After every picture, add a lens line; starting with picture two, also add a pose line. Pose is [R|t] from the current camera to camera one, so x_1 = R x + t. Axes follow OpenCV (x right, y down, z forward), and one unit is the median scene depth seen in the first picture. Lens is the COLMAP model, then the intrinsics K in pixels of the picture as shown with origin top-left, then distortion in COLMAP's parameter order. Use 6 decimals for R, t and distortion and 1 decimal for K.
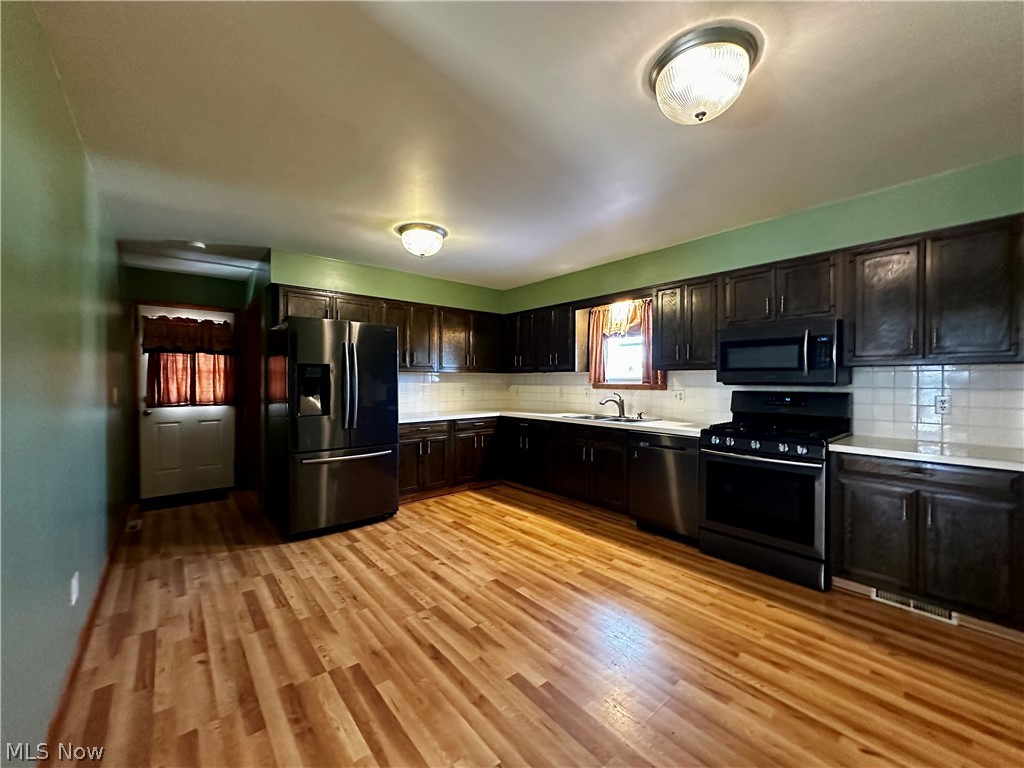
lens RADIAL K [[408.0, 0, 512.8], [0, 408.0, 384.5], [0, 0, 1]] dist [-0.001185, 0.000715]
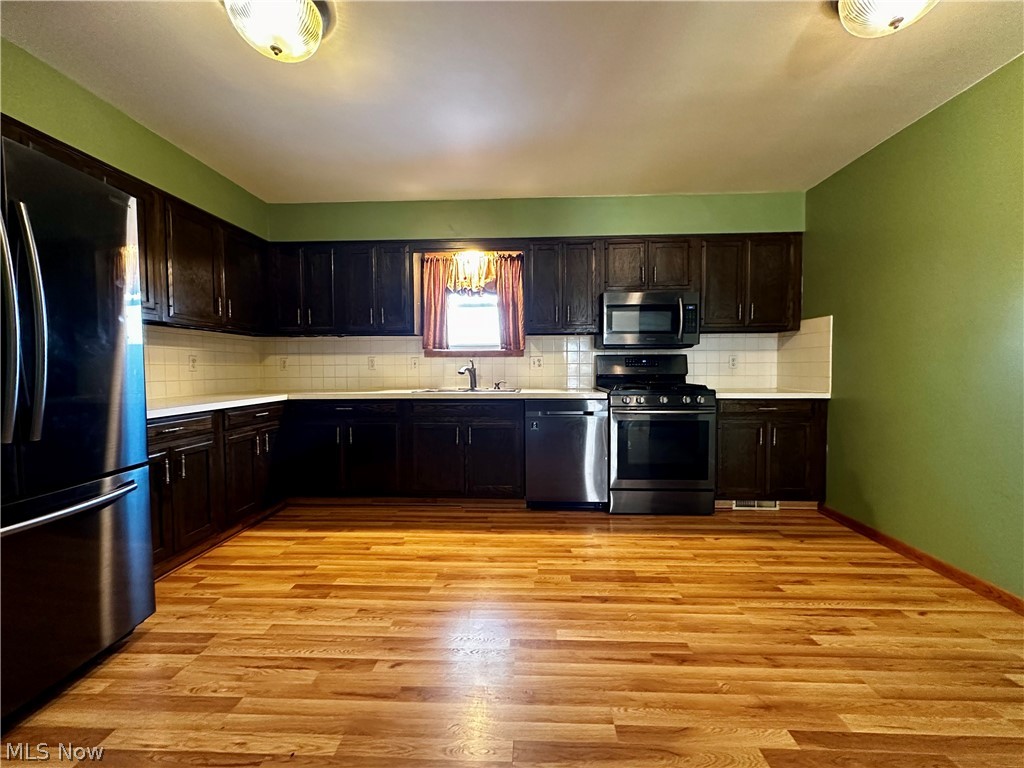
lens RADIAL K [[408.0, 0, 512.8], [0, 408.0, 384.5], [0, 0, 1]] dist [-0.001185, 0.000715]
pose [[0.676434, -0.035892, 0.735628, -0.393824], [0.013434, 0.999247, 0.036401, 0.052393], [-0.736381, -0.014740, 0.676407, 0.473218]]
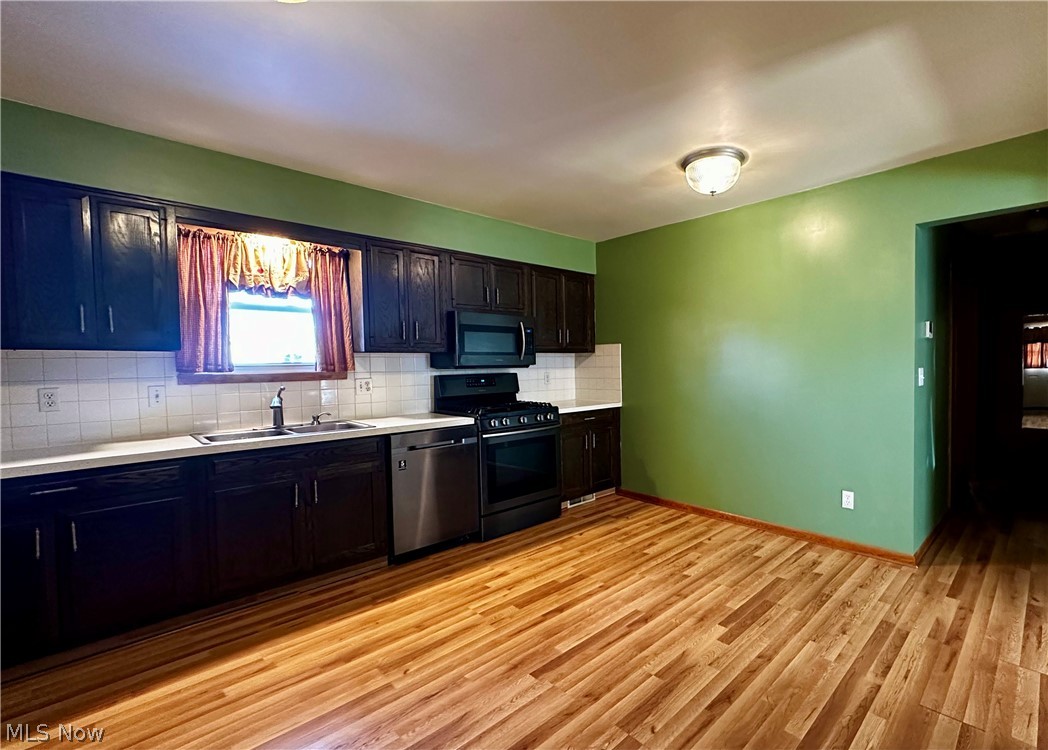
lens RADIAL K [[480.9, 0, 598.7], [0, 480.9, 380.3], [0, 0, 1]] dist [0.000214, 0.000038]
pose [[-0.108212, -0.038347, 0.993388, -0.640903], [0.024020, 0.998863, 0.041175, -0.010846], [-0.993838, 0.028317, -0.107168, 0.782722]]
